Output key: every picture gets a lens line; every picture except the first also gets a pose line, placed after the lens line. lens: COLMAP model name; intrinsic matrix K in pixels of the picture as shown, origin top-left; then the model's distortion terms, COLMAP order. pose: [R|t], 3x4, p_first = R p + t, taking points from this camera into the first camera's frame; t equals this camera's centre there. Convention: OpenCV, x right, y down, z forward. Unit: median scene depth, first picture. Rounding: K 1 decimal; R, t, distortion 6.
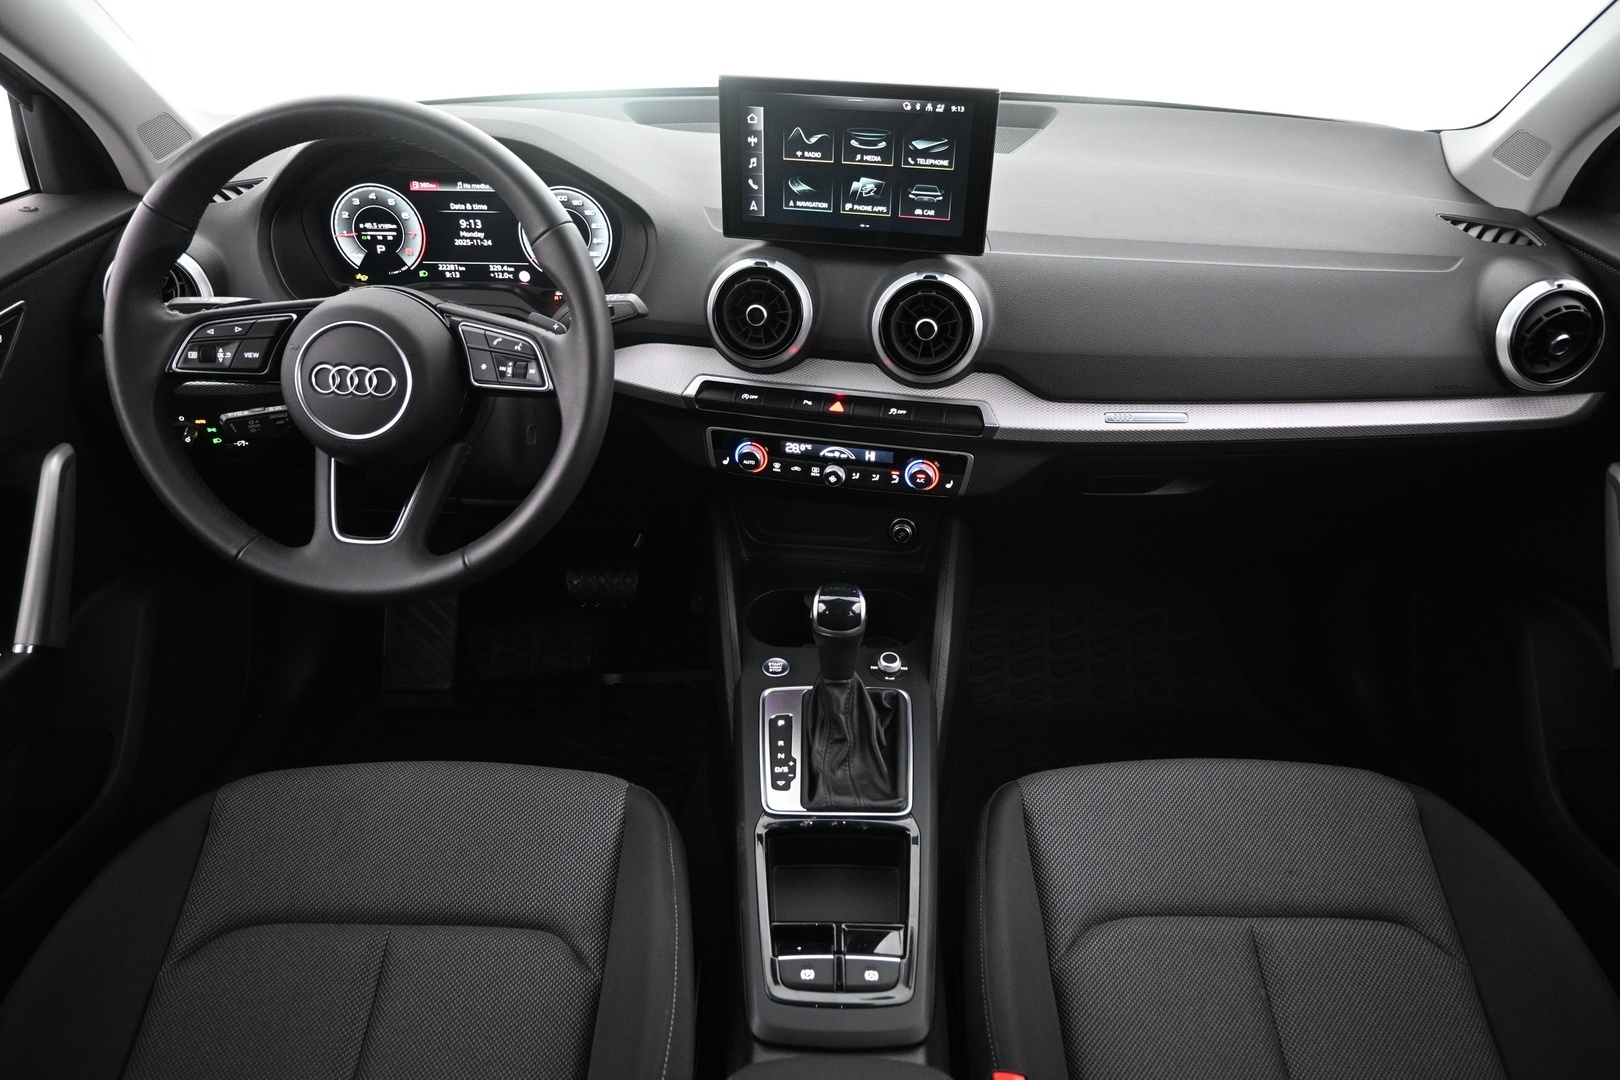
lens RADIAL K [[1094.0, 0, 810.0], [0, 1094.0, 540.0], [0, 0, 1]] dist [-0.004033, 0.003128]
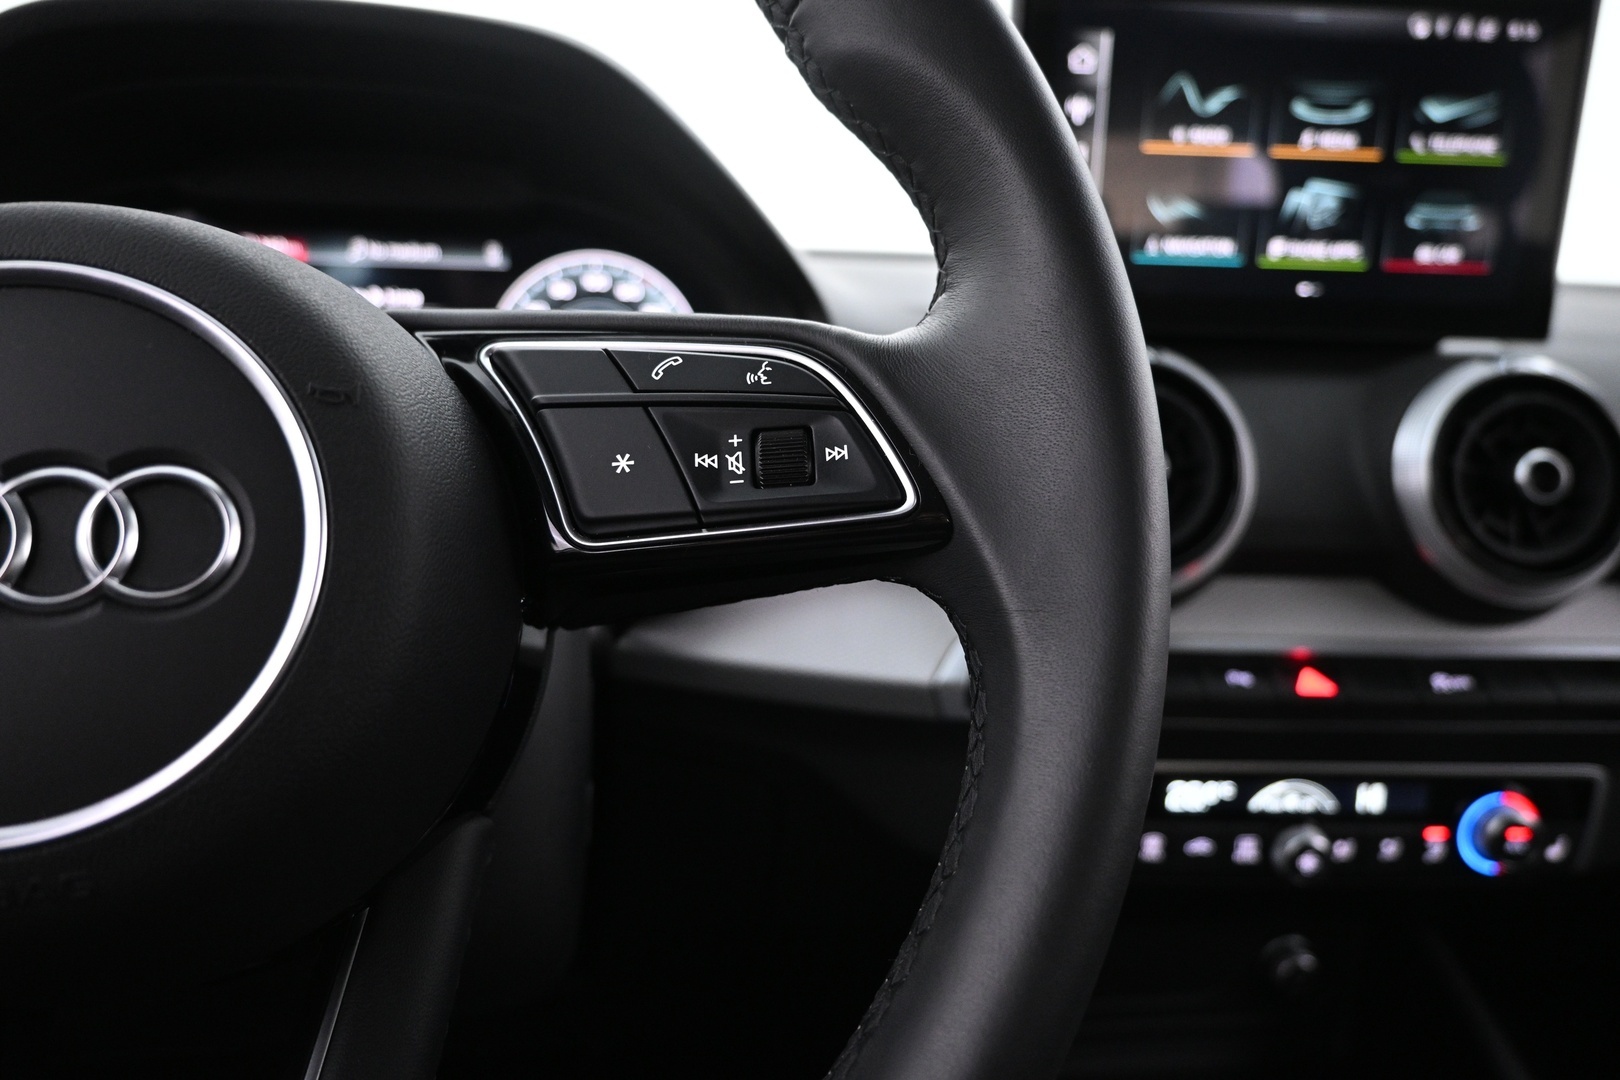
lens RADIAL K [[1099.1, 0, 810.0], [0, 1099.1, 540.0], [0, 0, 1]] dist [-0.004878, -0.001294]
pose [[0.975062, -0.031791, 0.219645, -0.259050], [0.106974, 0.934454, -0.339636, -0.051020], [-0.194451, 0.354662, 0.914551, 0.641470]]
